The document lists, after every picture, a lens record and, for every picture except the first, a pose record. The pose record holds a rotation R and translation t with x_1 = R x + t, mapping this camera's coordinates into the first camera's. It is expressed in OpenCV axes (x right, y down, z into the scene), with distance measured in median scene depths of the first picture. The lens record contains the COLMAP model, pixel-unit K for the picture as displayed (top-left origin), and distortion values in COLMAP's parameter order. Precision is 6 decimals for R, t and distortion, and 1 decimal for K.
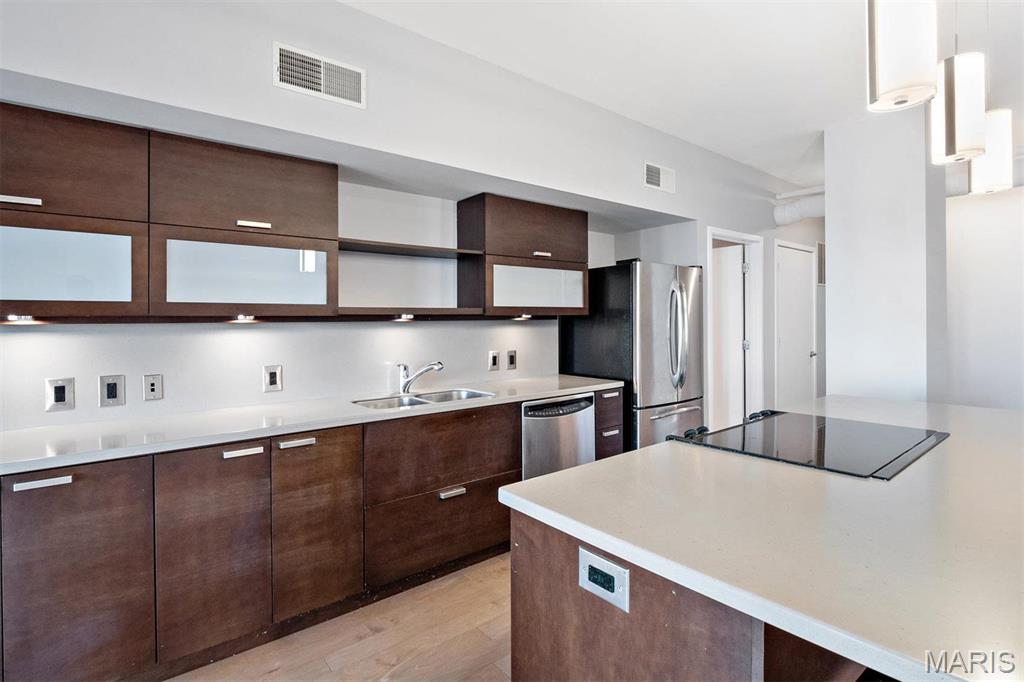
lens RADIAL K [[490.2, 0, 518.1], [0, 490.2, 328.2], [0, 0, 1]] dist [-0.013604, -0.000784]
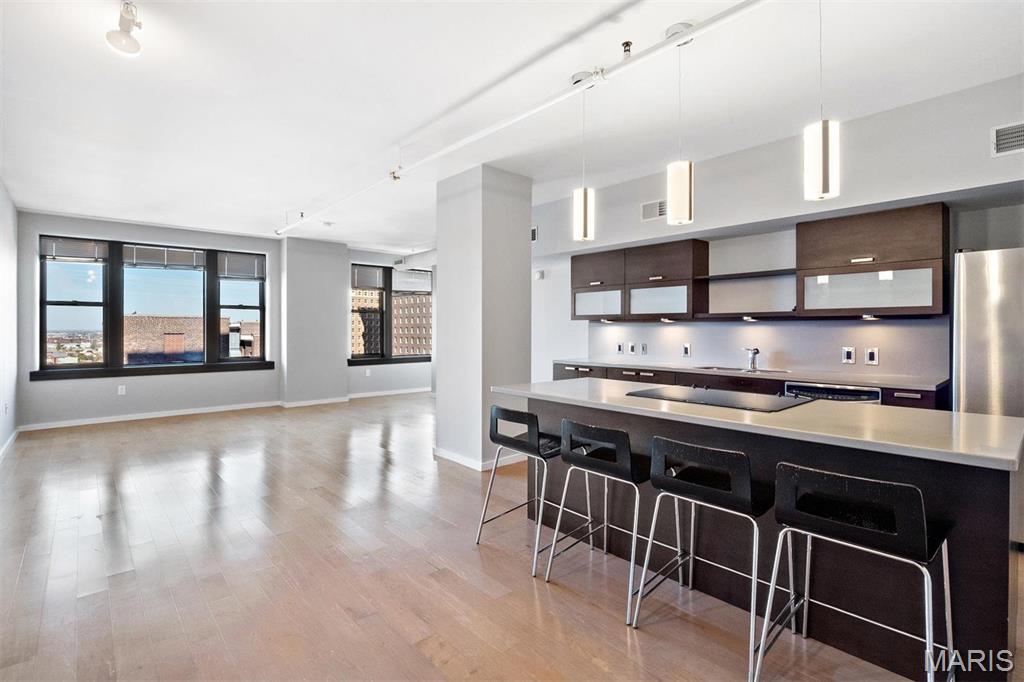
lens RADIAL K [[490.2, 0, 518.1], [0, 490.2, 328.2], [0, 0, 1]] dist [-0.013604, -0.000784]
pose [[0.059898, 0.013721, -0.998110, 1.145709], [-0.008729, 0.999874, 0.013221, -0.005039], [0.998166, 0.007921, 0.060010, 0.166577]]
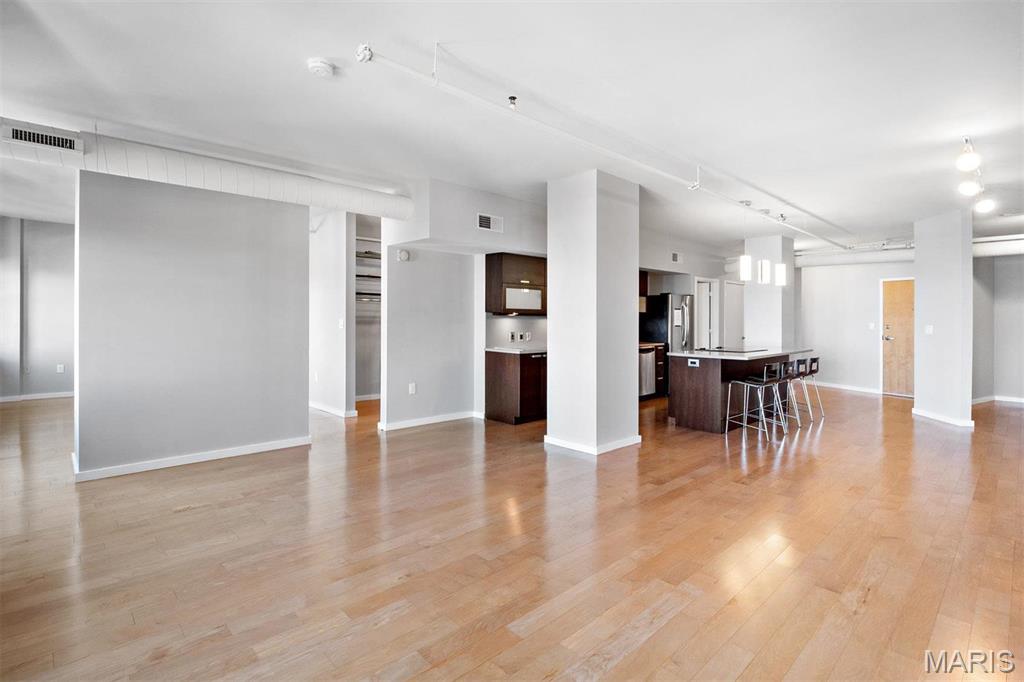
lens RADIAL K [[490.2, 0, 518.1], [0, 490.2, 328.2], [0, 0, 1]] dist [-0.013604, -0.000784]
pose [[0.996123, 0.016963, 0.086316, -0.772728], [-0.017147, 0.999852, 0.001396, 0.046303], [-0.086280, -0.002871, 0.996267, -1.472719]]
